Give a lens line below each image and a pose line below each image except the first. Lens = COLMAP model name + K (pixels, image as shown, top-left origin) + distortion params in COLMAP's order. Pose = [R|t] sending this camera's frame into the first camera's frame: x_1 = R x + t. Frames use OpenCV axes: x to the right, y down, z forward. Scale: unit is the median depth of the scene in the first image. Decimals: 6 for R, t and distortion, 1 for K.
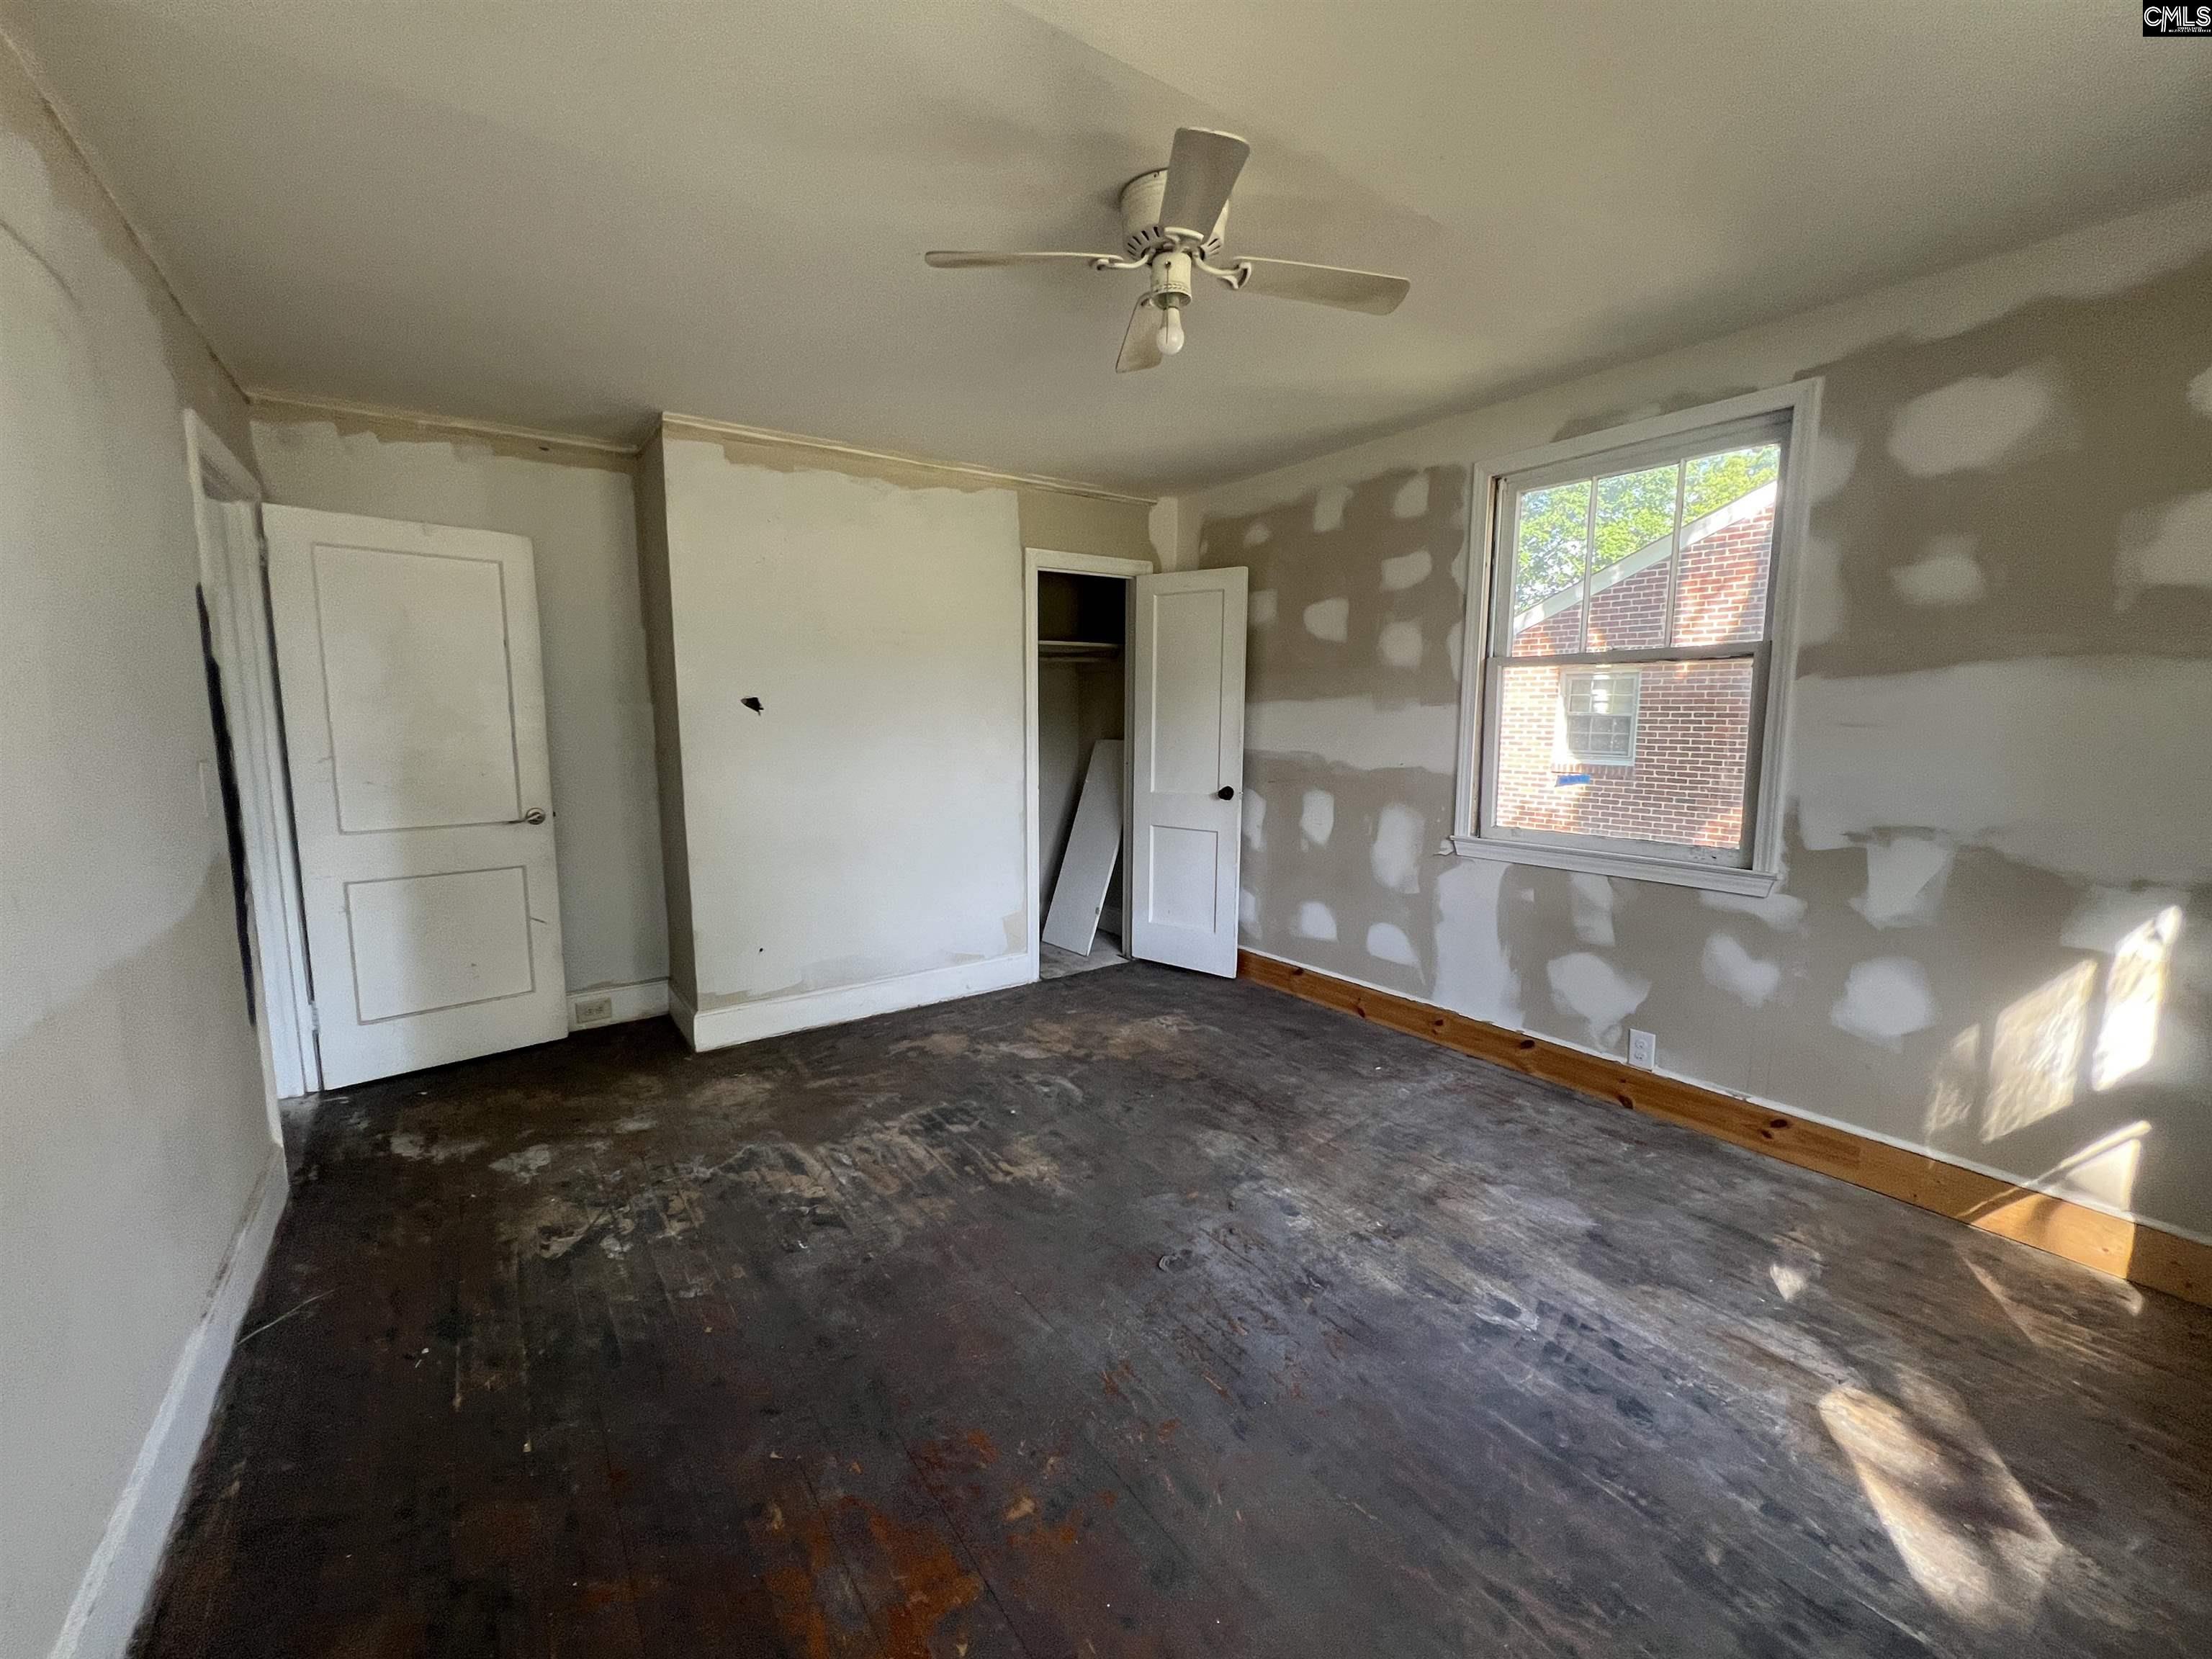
lens RADIAL K [[908.6, 0, 1106.0], [0, 908.6, 829.5], [0, 0, 1]] dist [0.001713, -0.000055]
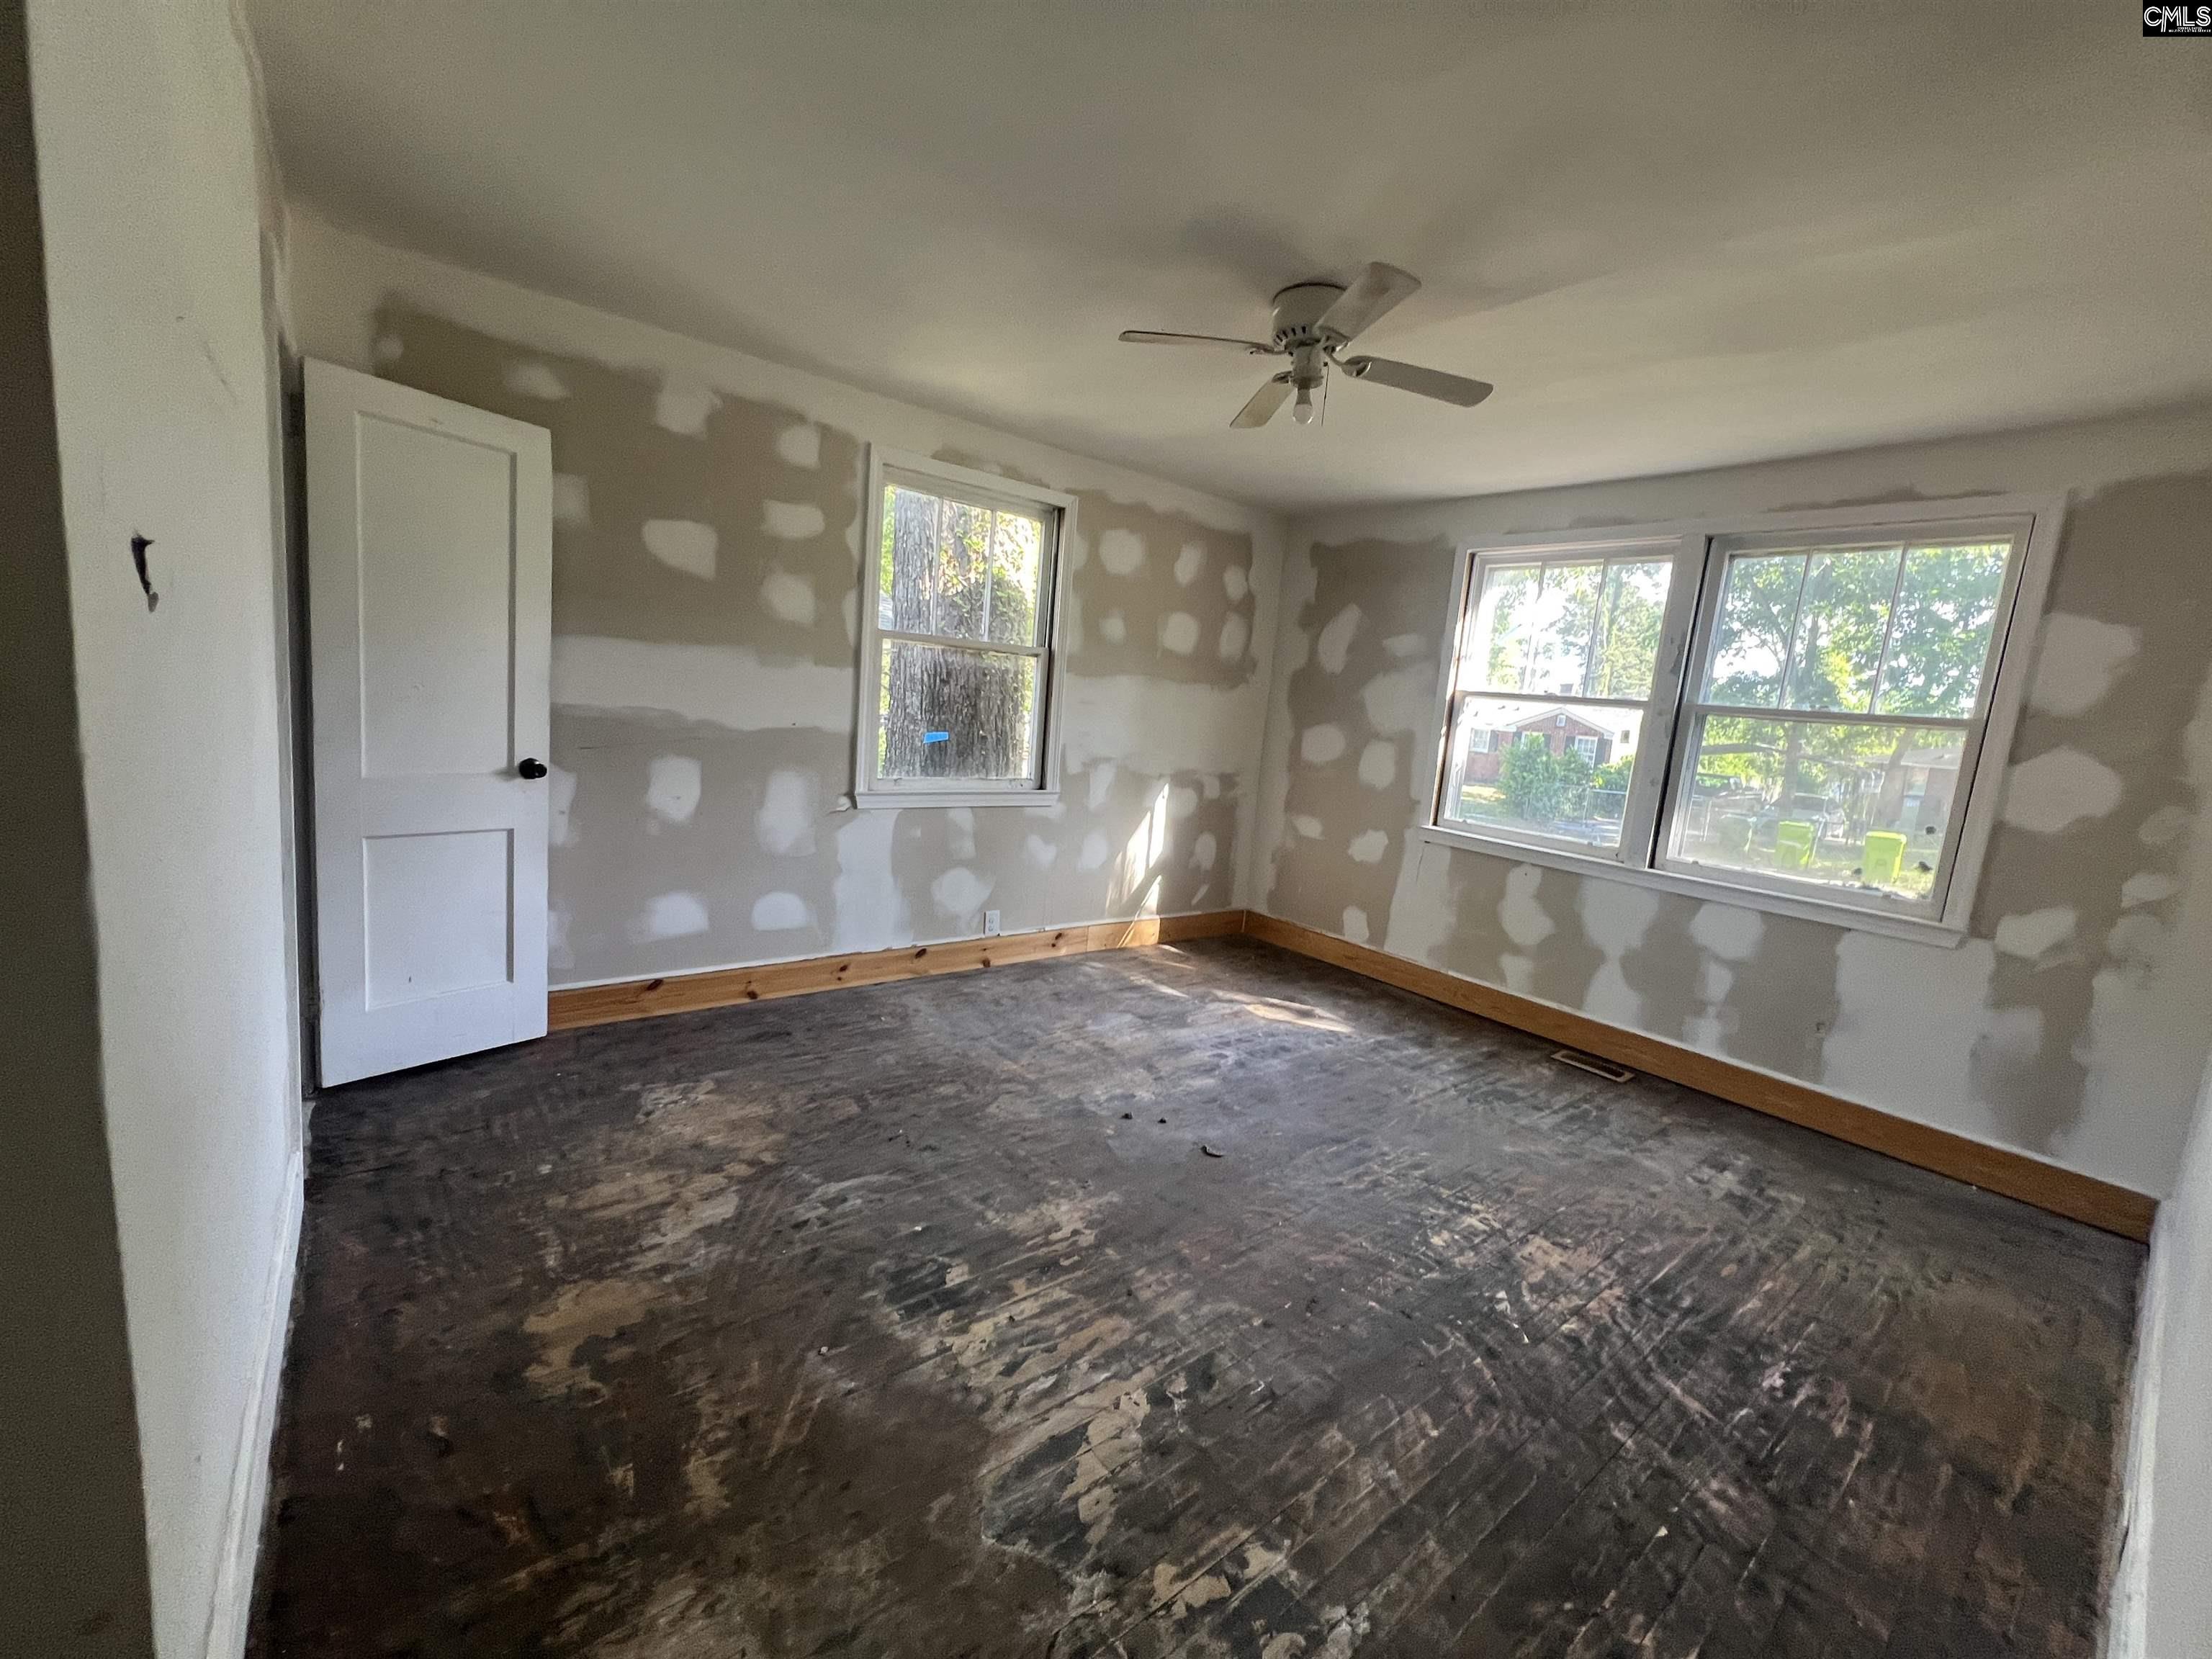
lens RADIAL K [[885.6, 0, 1106.0], [0, 885.6, 829.5], [0, 0, 1]] dist [-0.000862, 0.000091]
pose [[-0.067989, -0.146311, 0.986899, -0.760517], [0.046185, 0.987666, 0.149607, -0.103134], [-0.996617, 0.055751, -0.060393, 0.870061]]
